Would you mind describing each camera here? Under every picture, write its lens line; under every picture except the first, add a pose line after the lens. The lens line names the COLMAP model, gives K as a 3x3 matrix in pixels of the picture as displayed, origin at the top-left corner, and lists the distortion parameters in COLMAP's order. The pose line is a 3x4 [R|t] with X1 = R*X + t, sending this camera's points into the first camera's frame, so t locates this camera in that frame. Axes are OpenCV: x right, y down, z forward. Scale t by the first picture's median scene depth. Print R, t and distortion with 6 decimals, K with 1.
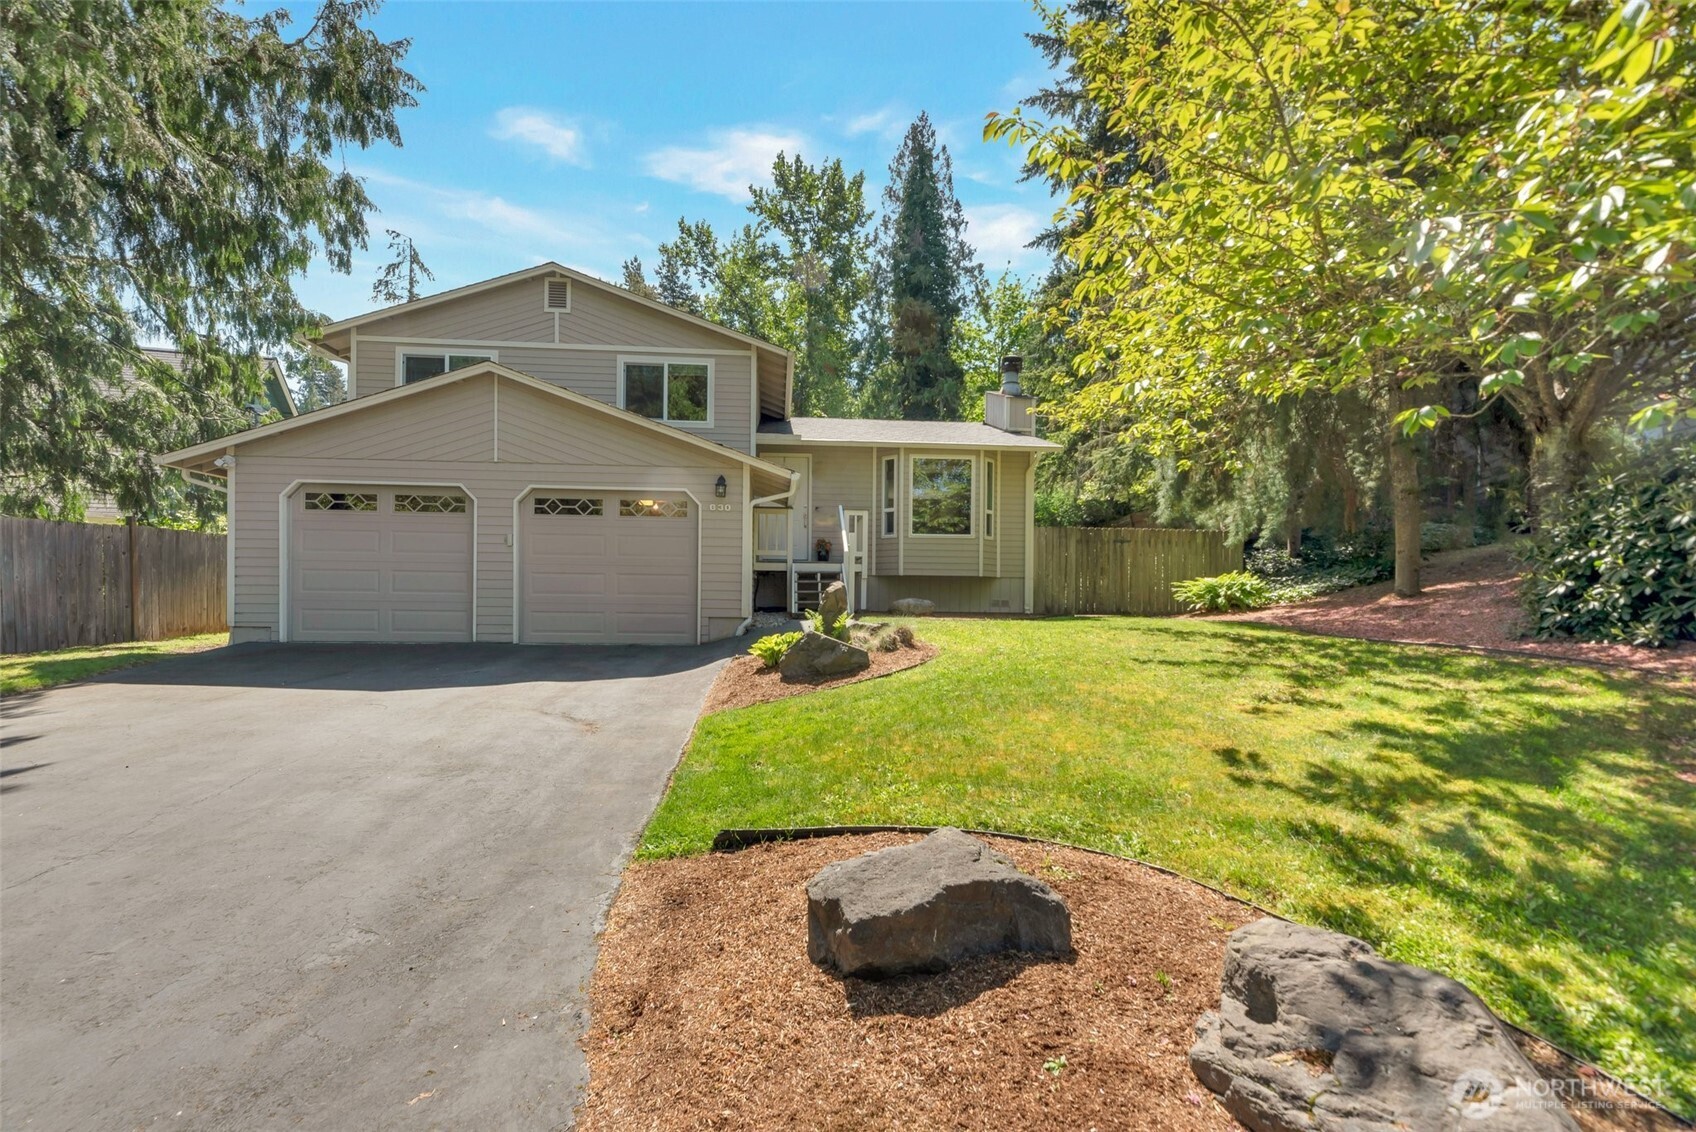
lens RADIAL K [[752.3, 0, 848.5], [0, 752.3, 594.7], [0, 0, 1]] dist [0.000209, 0.000032]
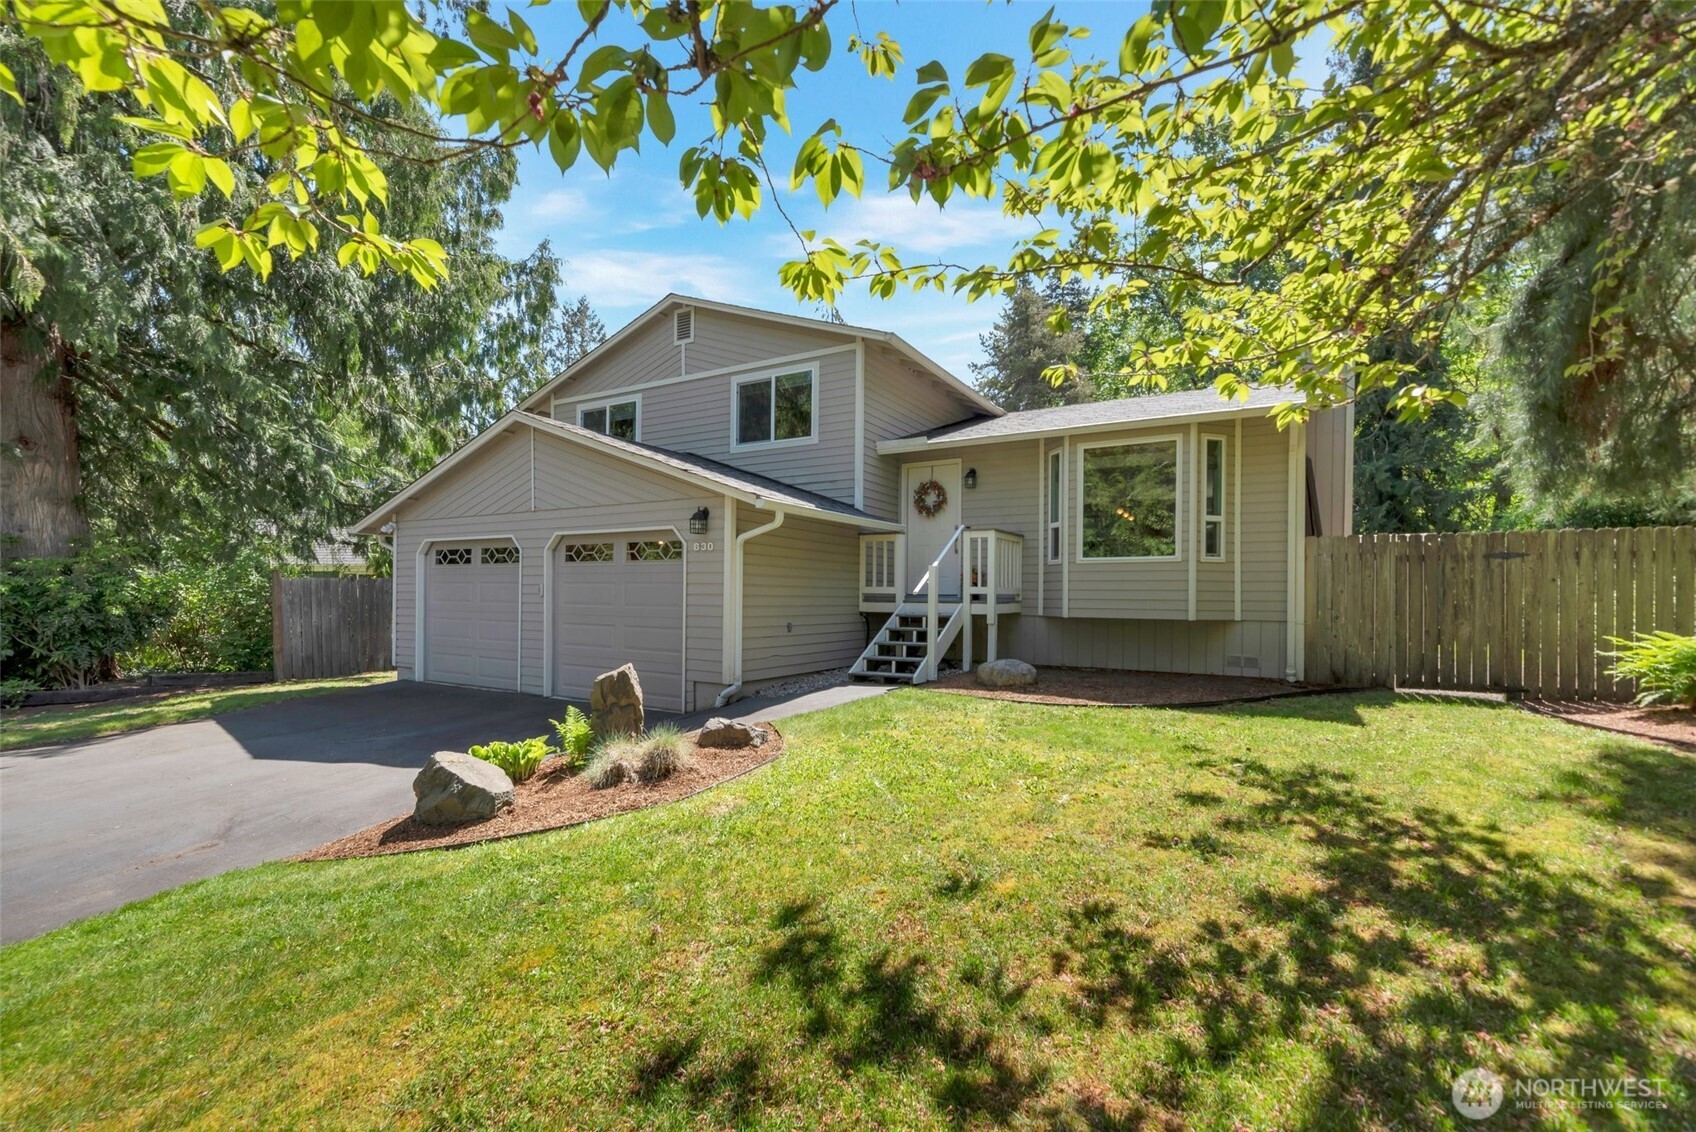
lens RADIAL K [[752.3, 0, 848.5], [0, 752.3, 594.7], [0, 0, 1]] dist [0.000209, 0.000032]
pose [[0.813277, -0.006286, -0.581843, 0.341396], [0.000385, 0.999947, -0.010266, -0.043764], [0.581877, 0.008125, 0.813236, 0.339828]]
